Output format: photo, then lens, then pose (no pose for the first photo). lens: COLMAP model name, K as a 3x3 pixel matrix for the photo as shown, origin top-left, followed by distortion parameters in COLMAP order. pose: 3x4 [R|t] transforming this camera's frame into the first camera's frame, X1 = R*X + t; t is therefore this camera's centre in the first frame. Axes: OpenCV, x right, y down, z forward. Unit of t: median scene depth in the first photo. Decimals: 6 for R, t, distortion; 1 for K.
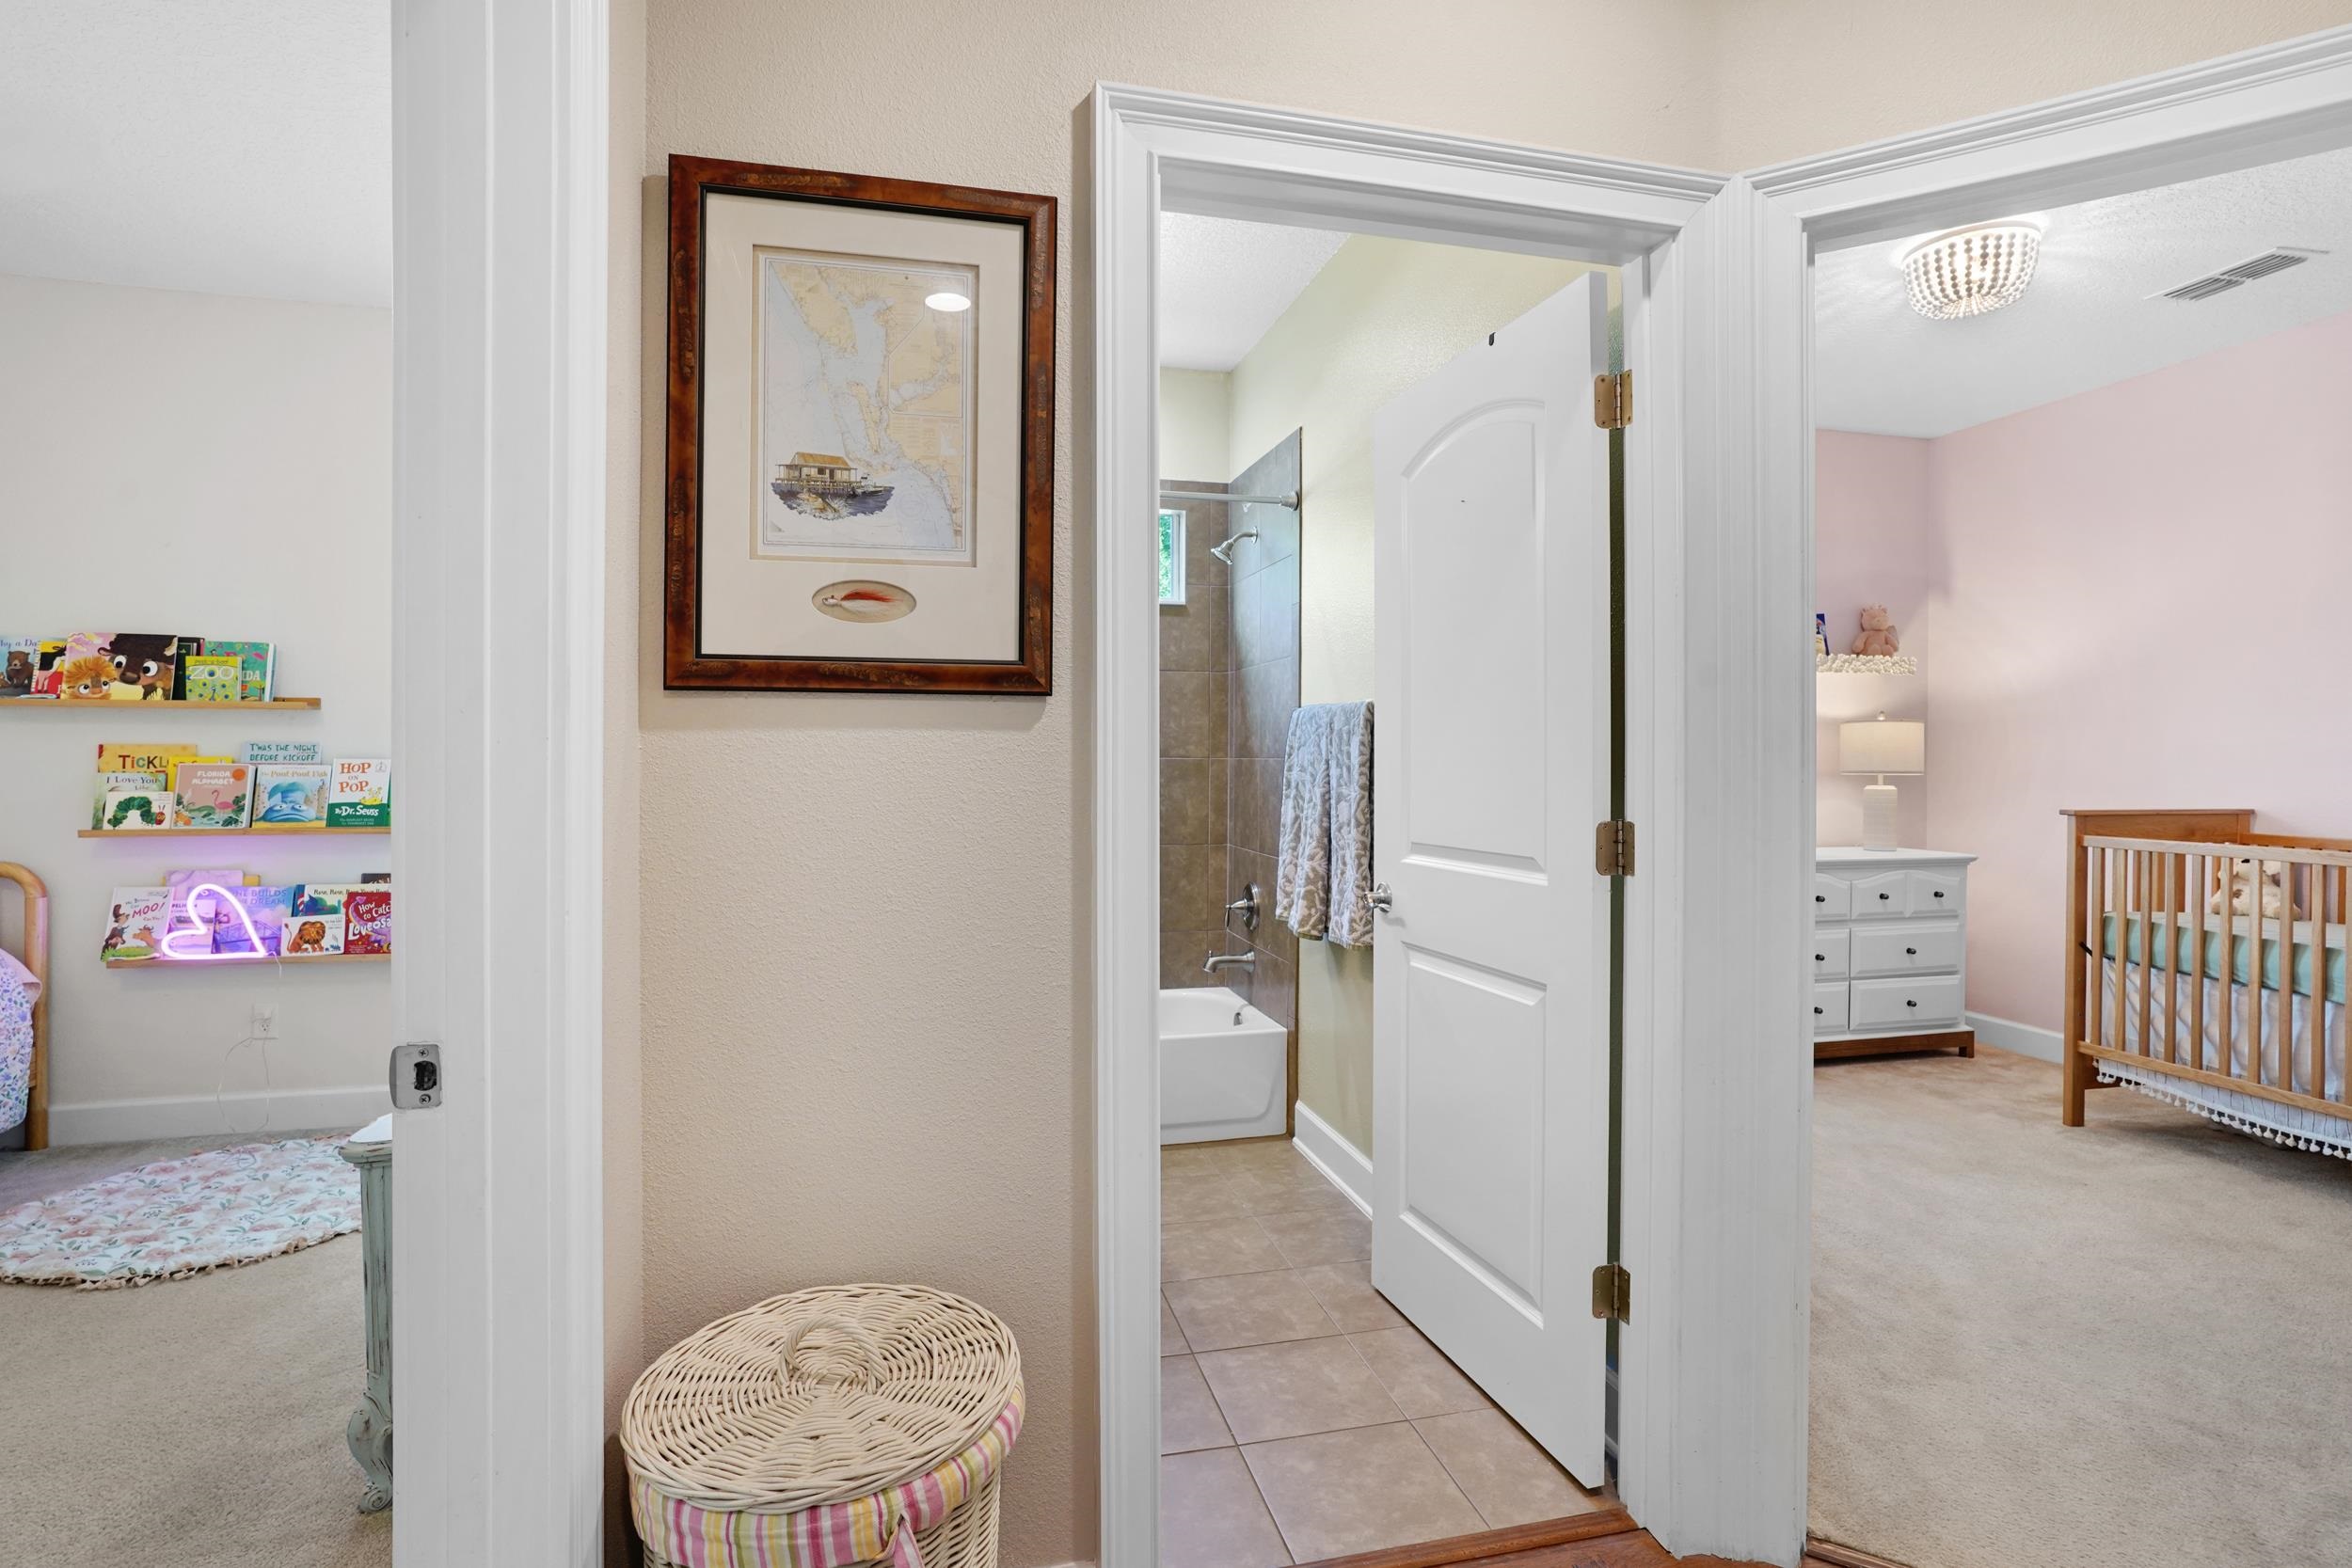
lens RADIAL K [[1149.0, 0, 1187.3], [0, 1149.0, 770.2], [0, 0, 1]] dist [-0.039833, 0.022373]
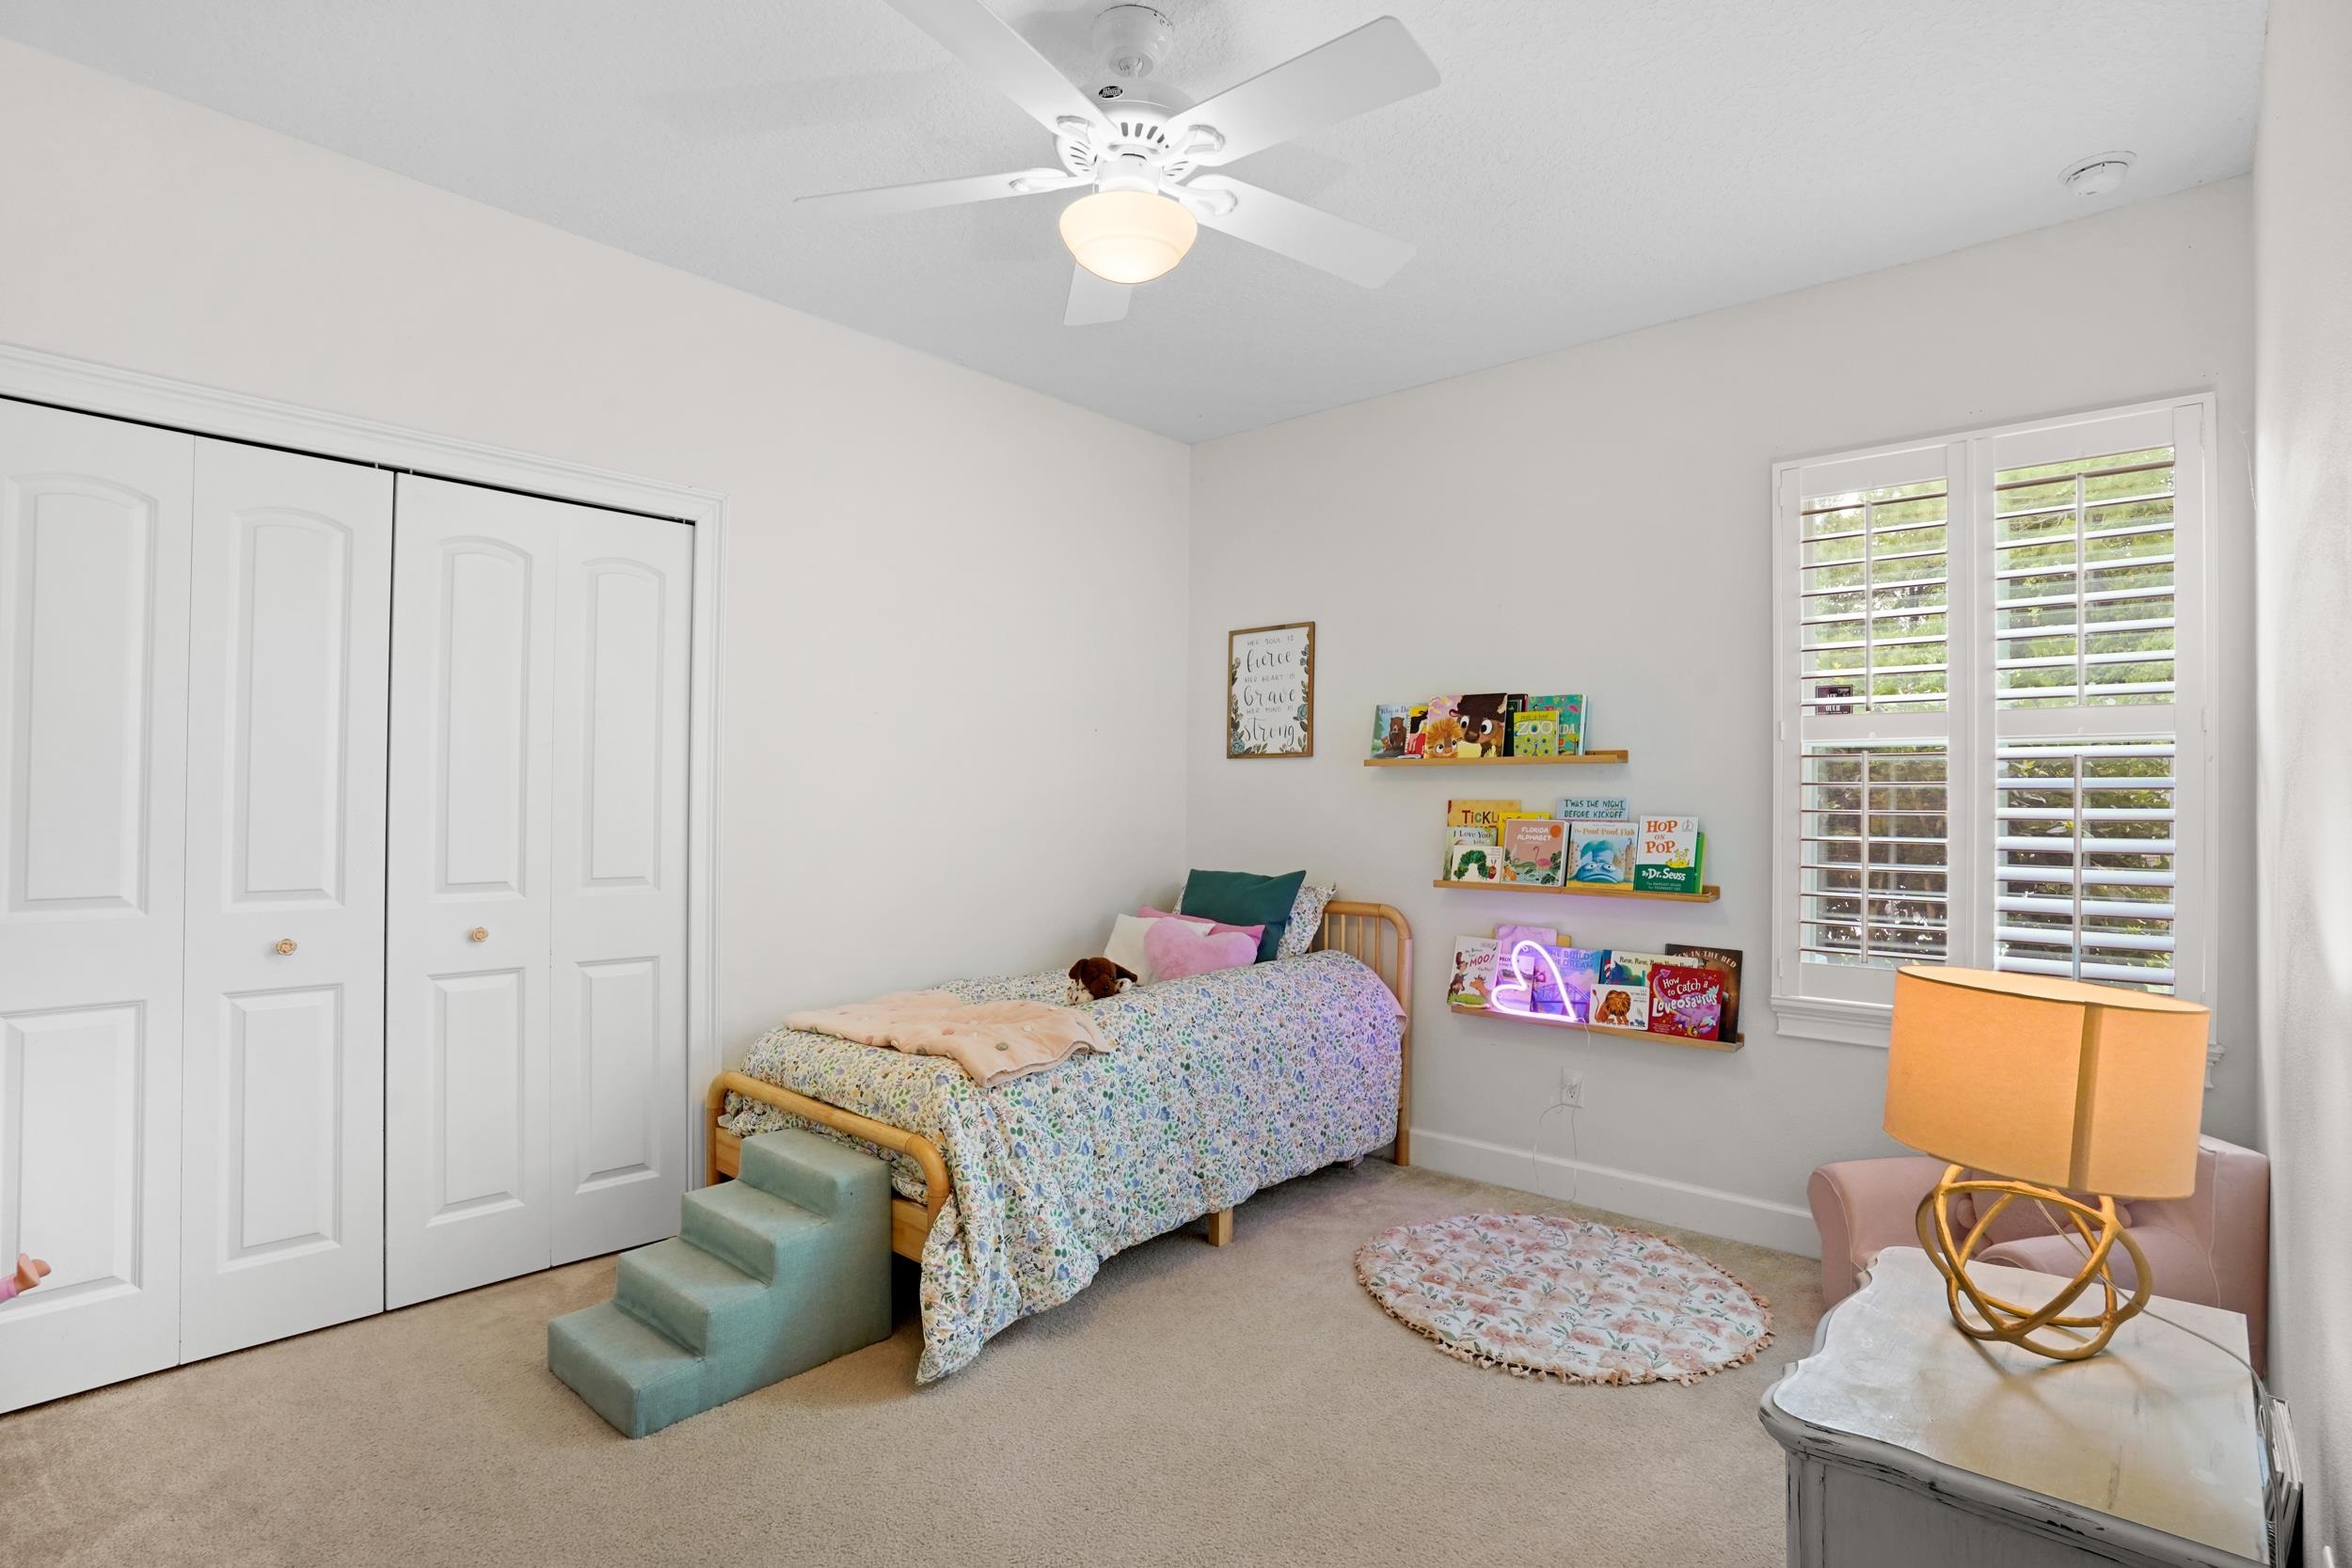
lens RADIAL K [[1149.0, 0, 1188.5], [0, 1149.0, 792.2], [0, 0, 1]] dist [-0.039833, 0.022373]
pose [[0.568544, -0.005165, -0.822637, -0.203080], [-0.017407, 0.999681, -0.018308, -0.006025], [0.822469, 0.024729, 0.568272, 0.173737]]
